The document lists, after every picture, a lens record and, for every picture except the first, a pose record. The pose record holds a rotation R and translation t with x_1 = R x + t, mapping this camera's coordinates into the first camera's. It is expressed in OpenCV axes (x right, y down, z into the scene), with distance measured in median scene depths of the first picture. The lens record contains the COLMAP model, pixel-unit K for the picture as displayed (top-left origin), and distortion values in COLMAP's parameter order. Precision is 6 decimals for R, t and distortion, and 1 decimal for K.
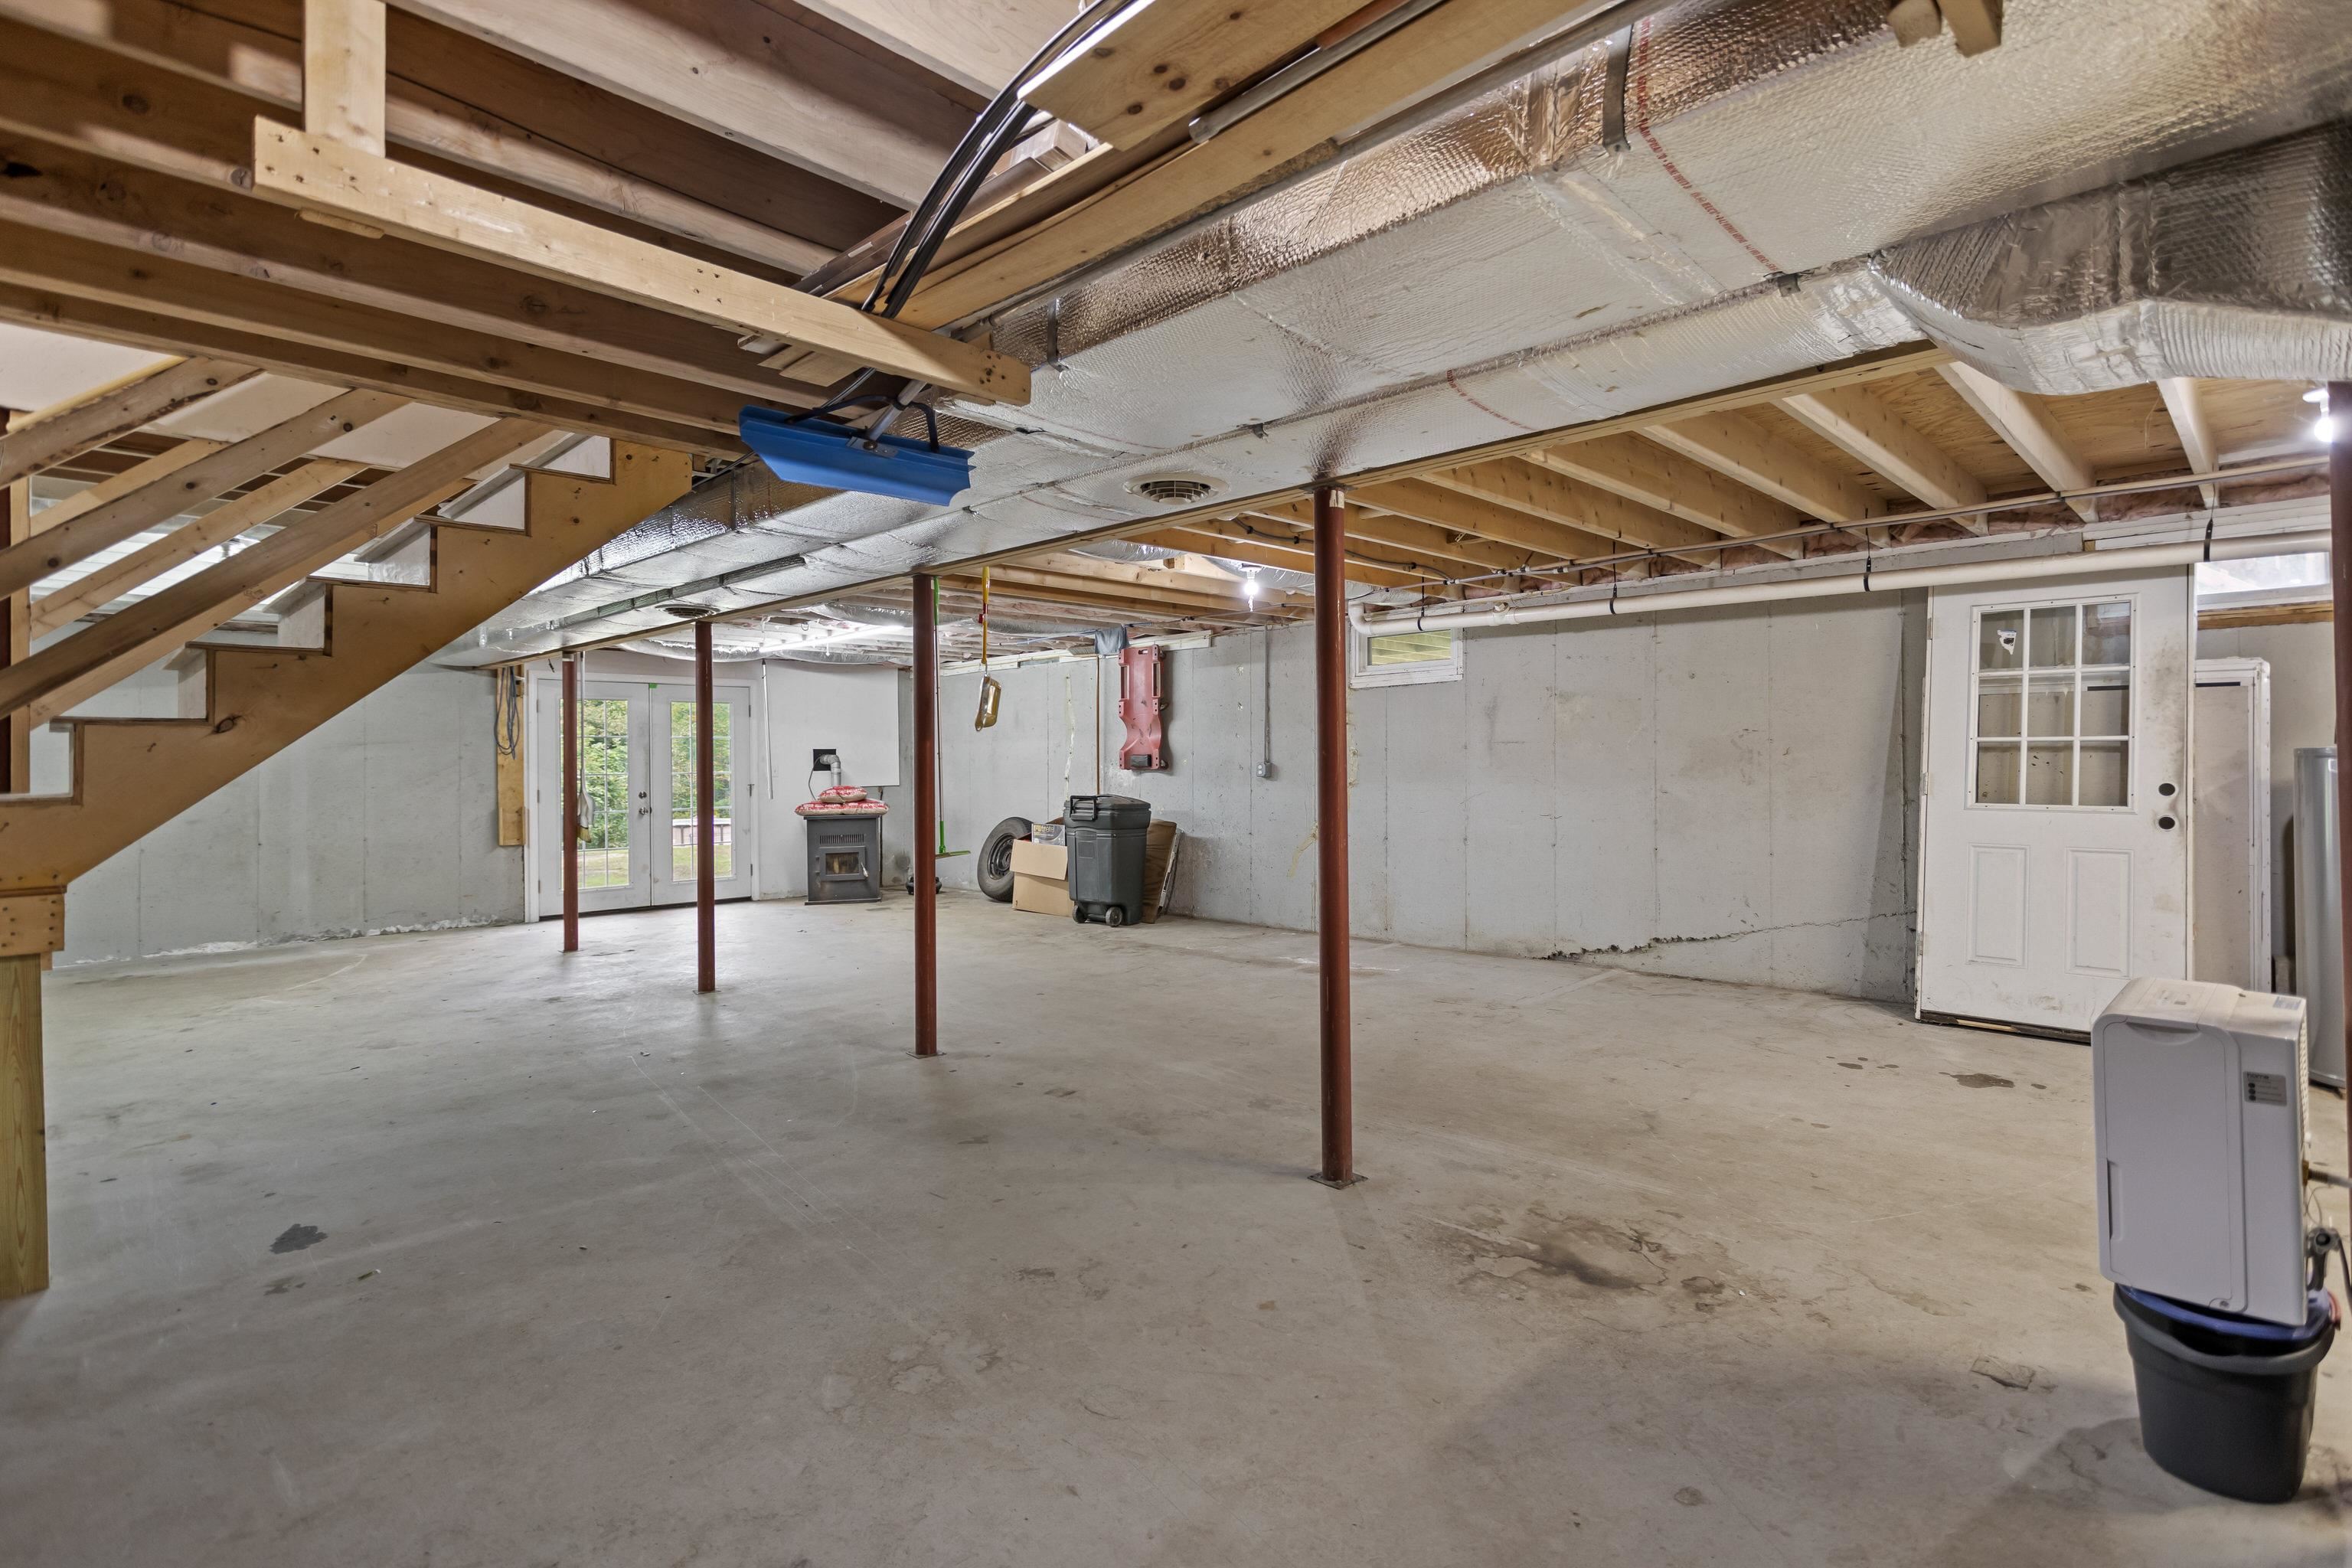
lens RADIAL K [[1130.4, 0, 1191.3], [0, 1130.4, 767.7], [0, 0, 1]] dist [-0.000057, -0.000057]
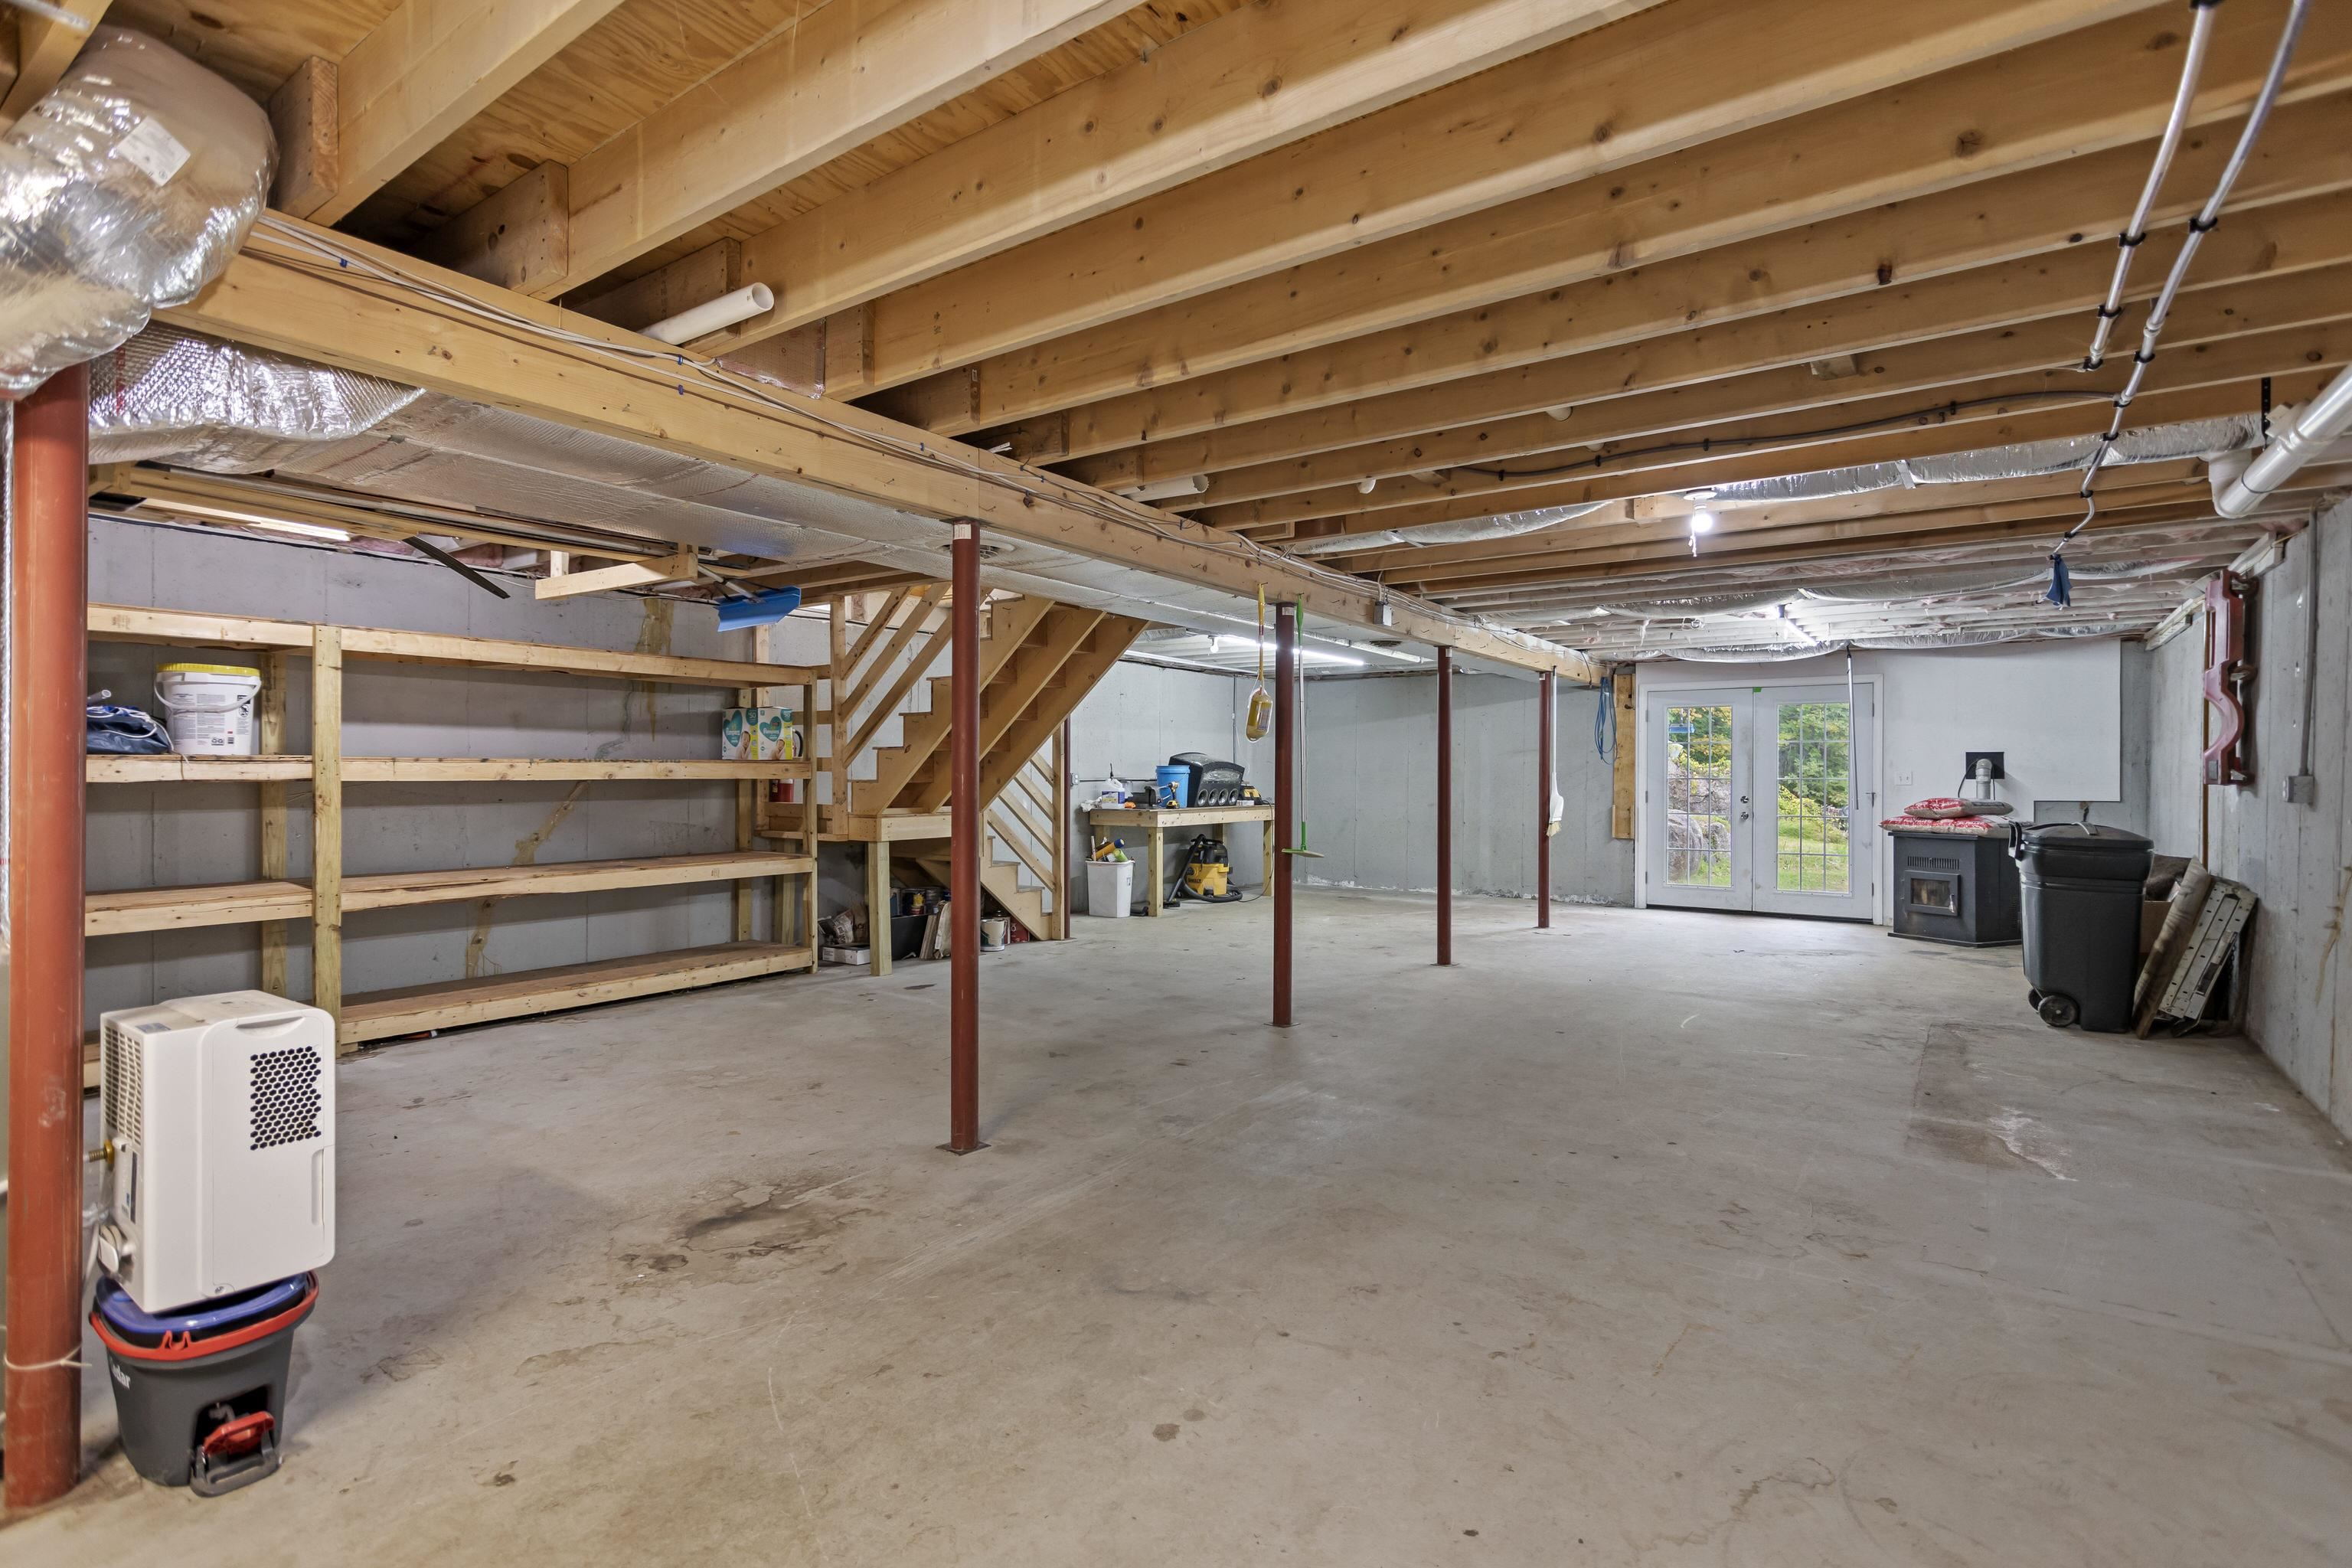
lens RADIAL K [[1130.4, 0, 1186.3], [0, 1130.4, 780.1], [0, 0, 1]] dist [-0.000057, -0.000057]
pose [[0.153682, 0.018507, -0.987947, 1.396215], [-0.009785, 0.999804, 0.017207, -0.017844], [0.988072, 0.007023, 0.153833, 1.167550]]
